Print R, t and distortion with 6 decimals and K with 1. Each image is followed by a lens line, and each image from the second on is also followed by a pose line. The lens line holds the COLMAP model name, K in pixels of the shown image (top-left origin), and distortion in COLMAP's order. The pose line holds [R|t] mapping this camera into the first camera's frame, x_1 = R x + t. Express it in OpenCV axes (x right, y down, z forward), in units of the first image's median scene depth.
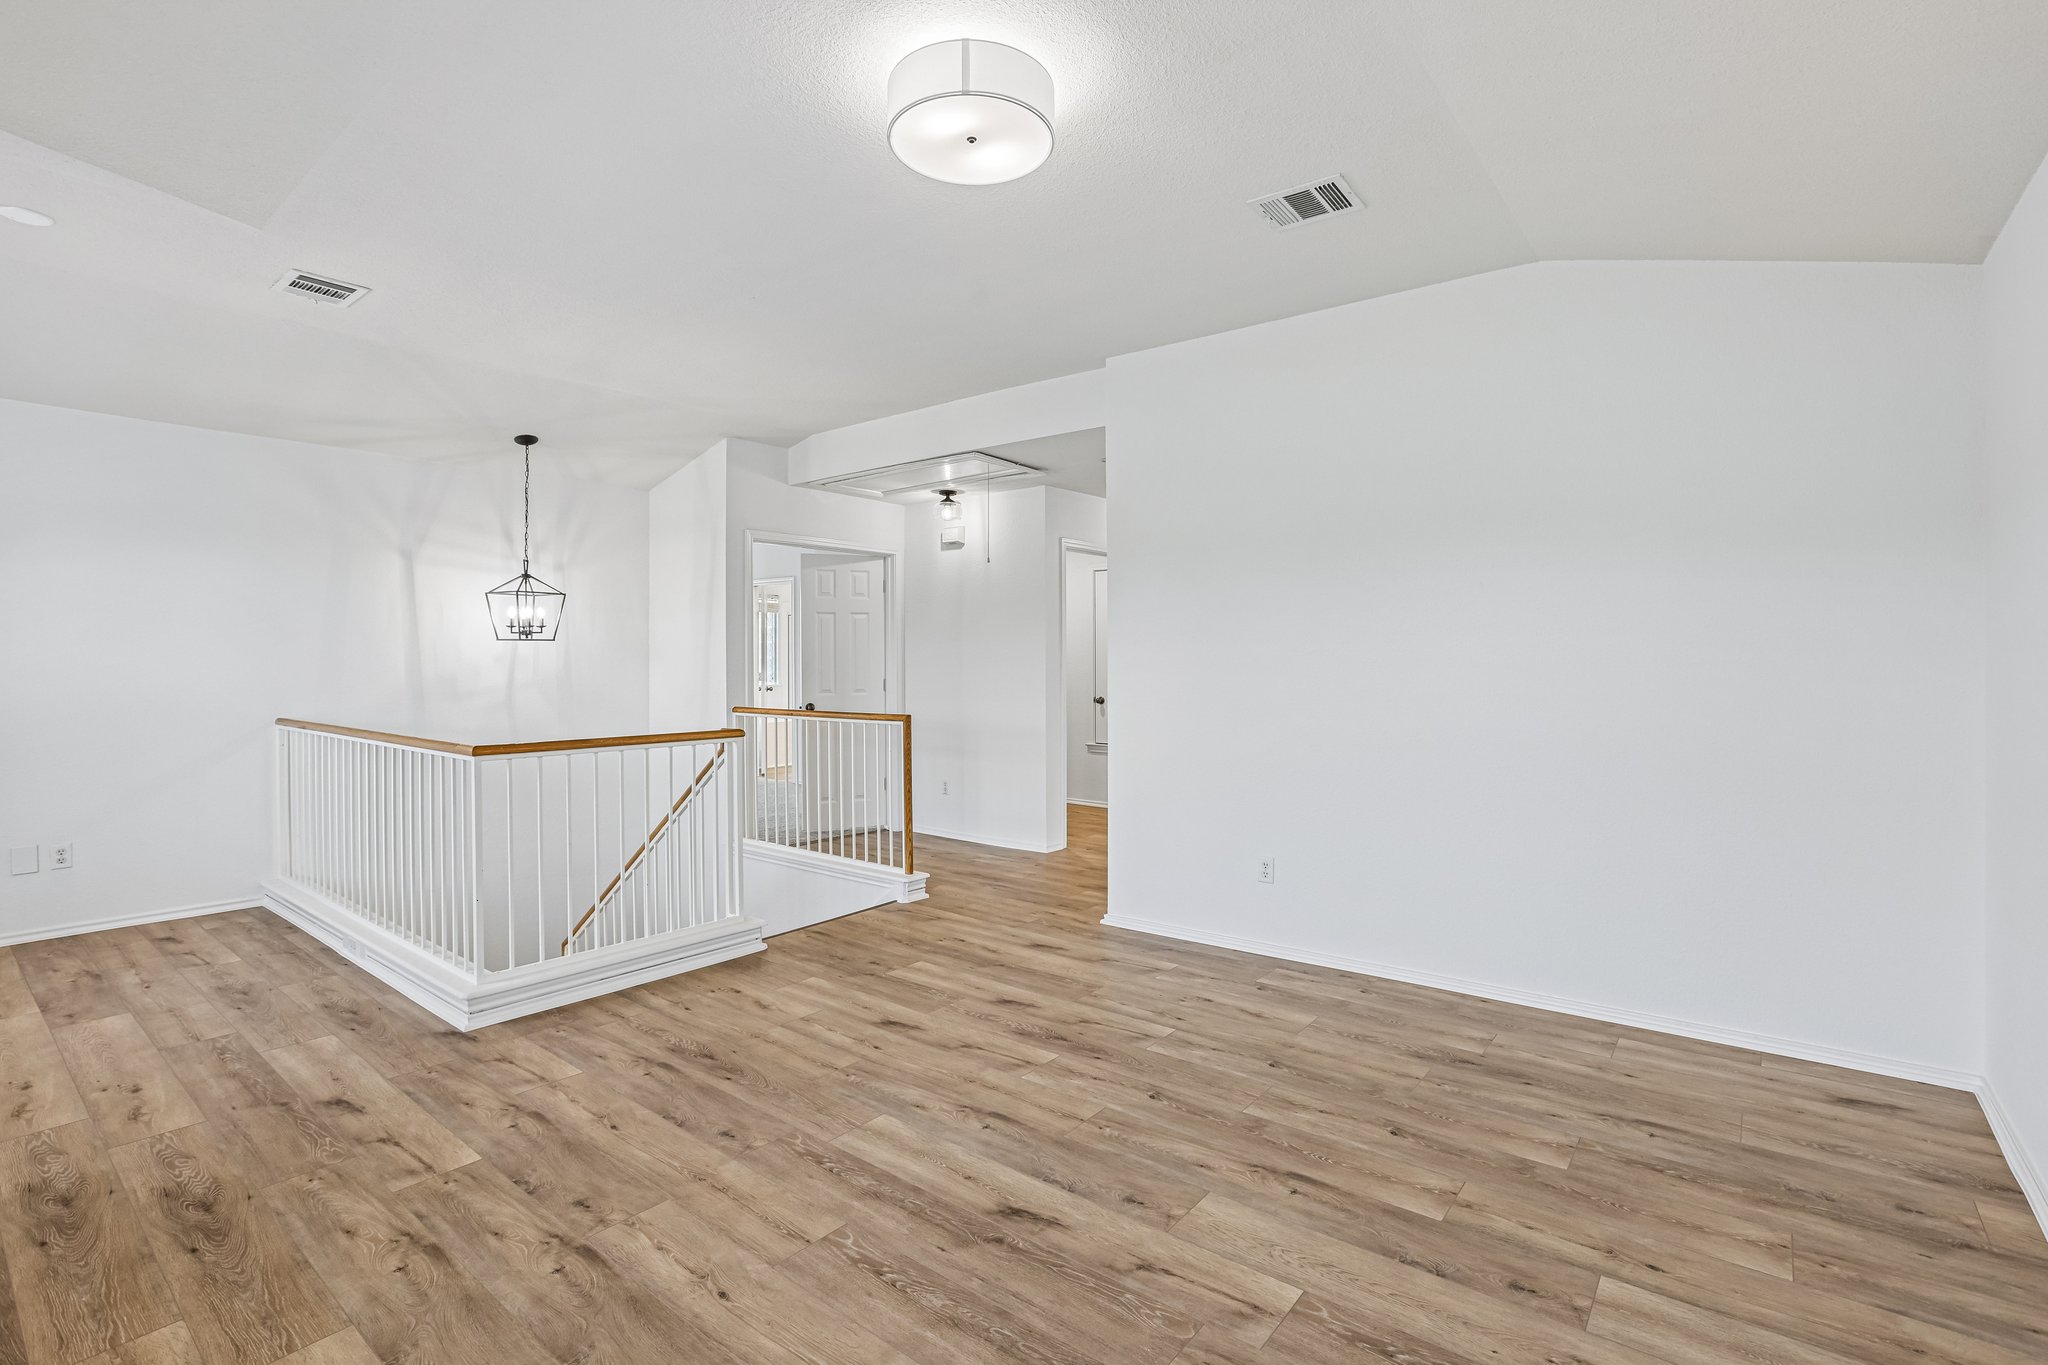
lens RADIAL K [[928.1, 0, 1022.0], [0, 928.1, 673.1], [0, 0, 1]] dist [-0.015973, 0.004045]
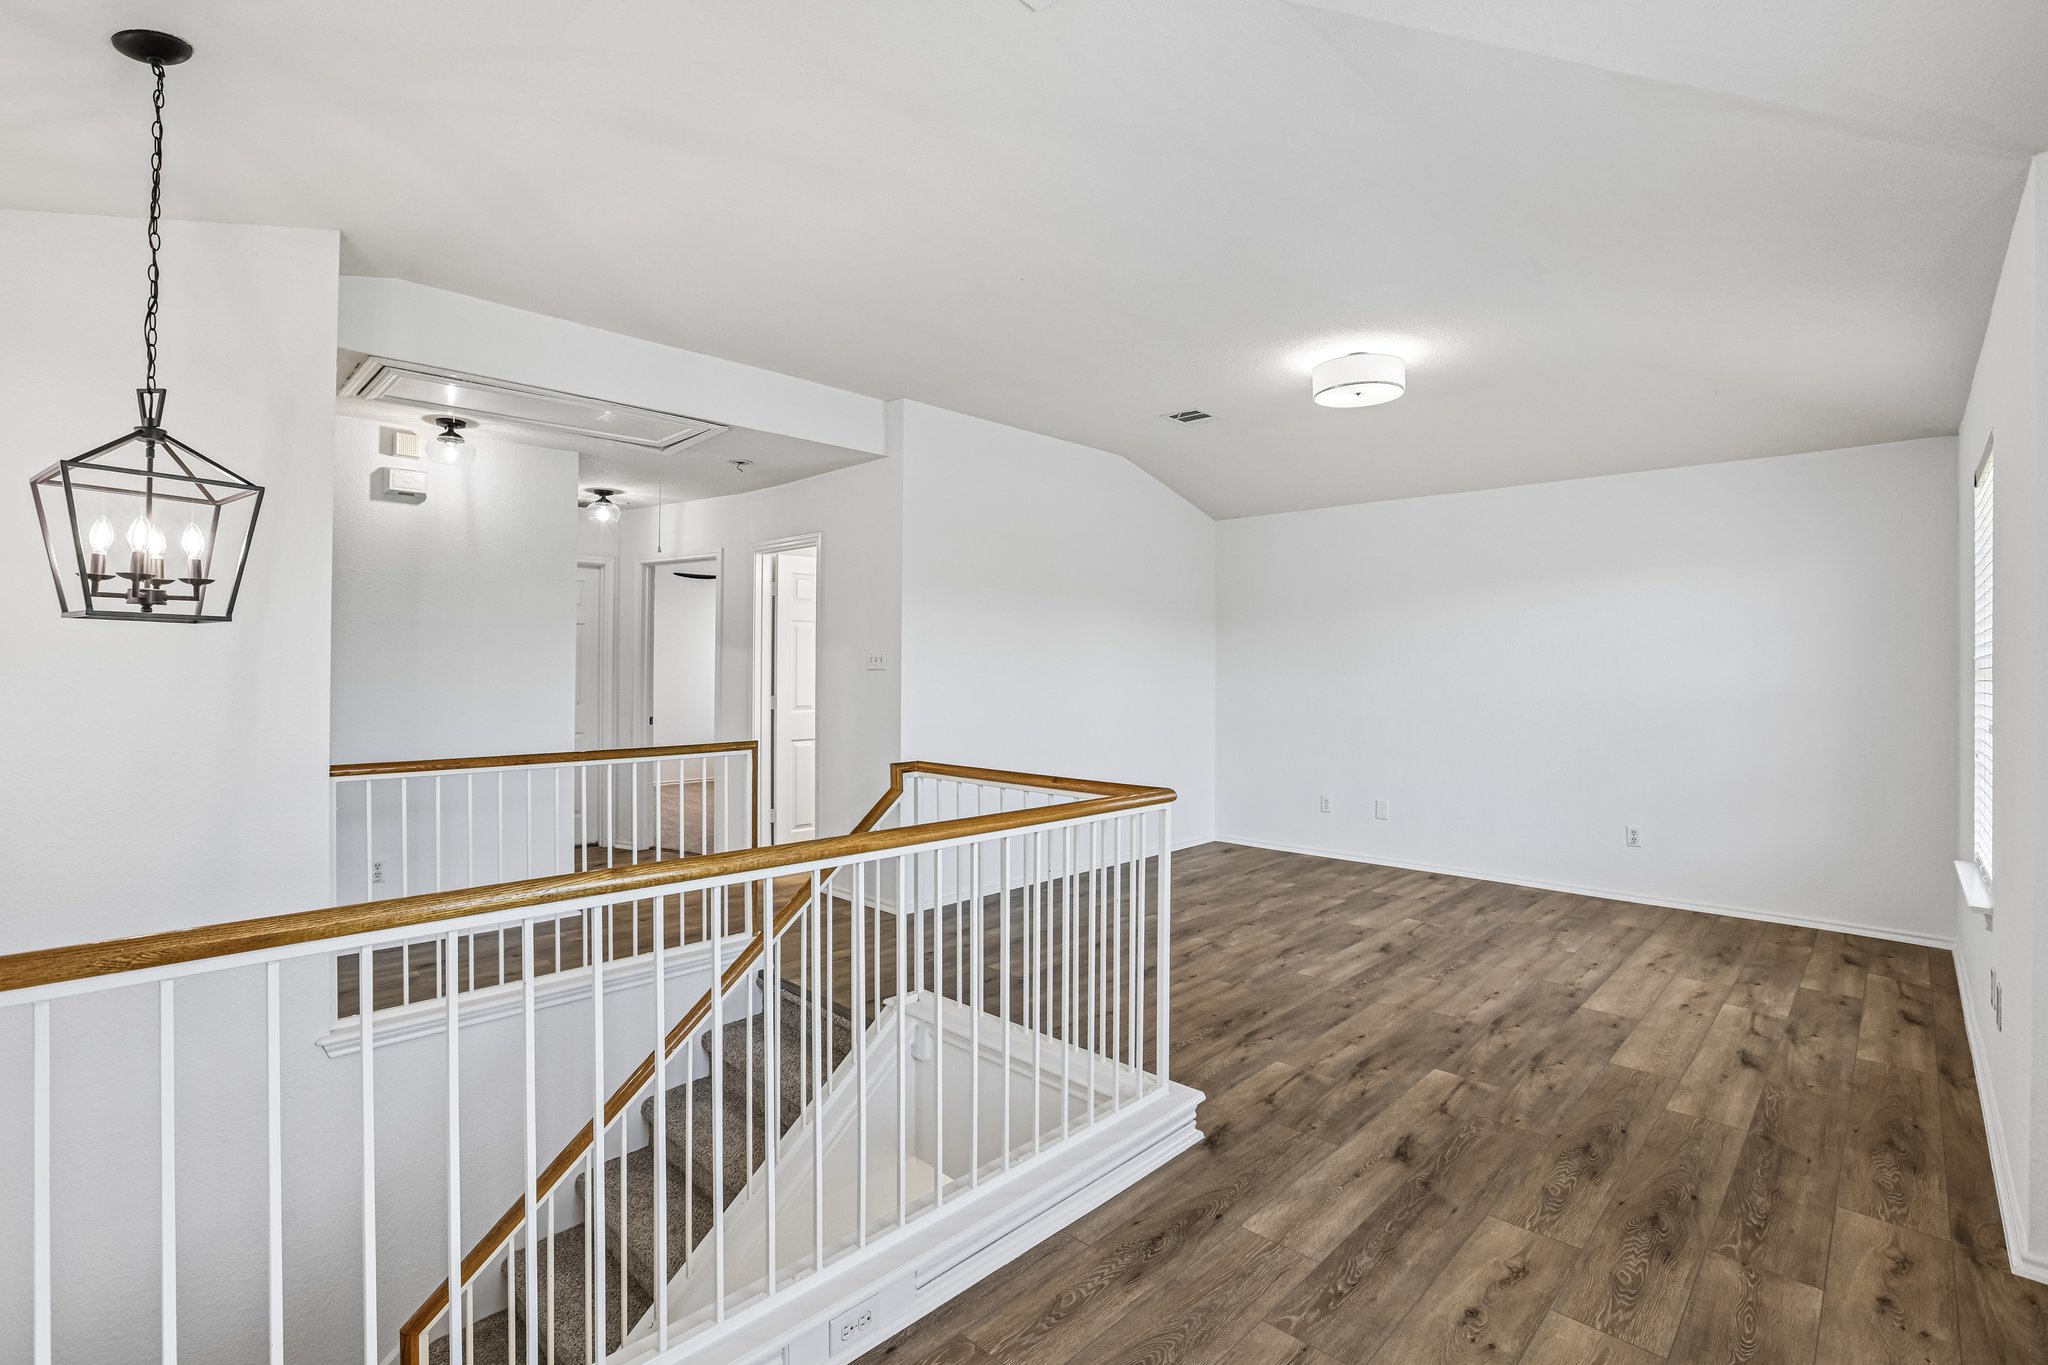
lens RADIAL K [[928.1, 0, 1022.0], [0, 928.1, 673.1], [0, 0, 1]] dist [-0.015973, 0.004045]
pose [[0.089362, 0.004452, 0.995989, -1.764512], [0.004397, 0.999979, -0.004864, -0.023477], [-0.995990, 0.004814, 0.089340, 1.332261]]
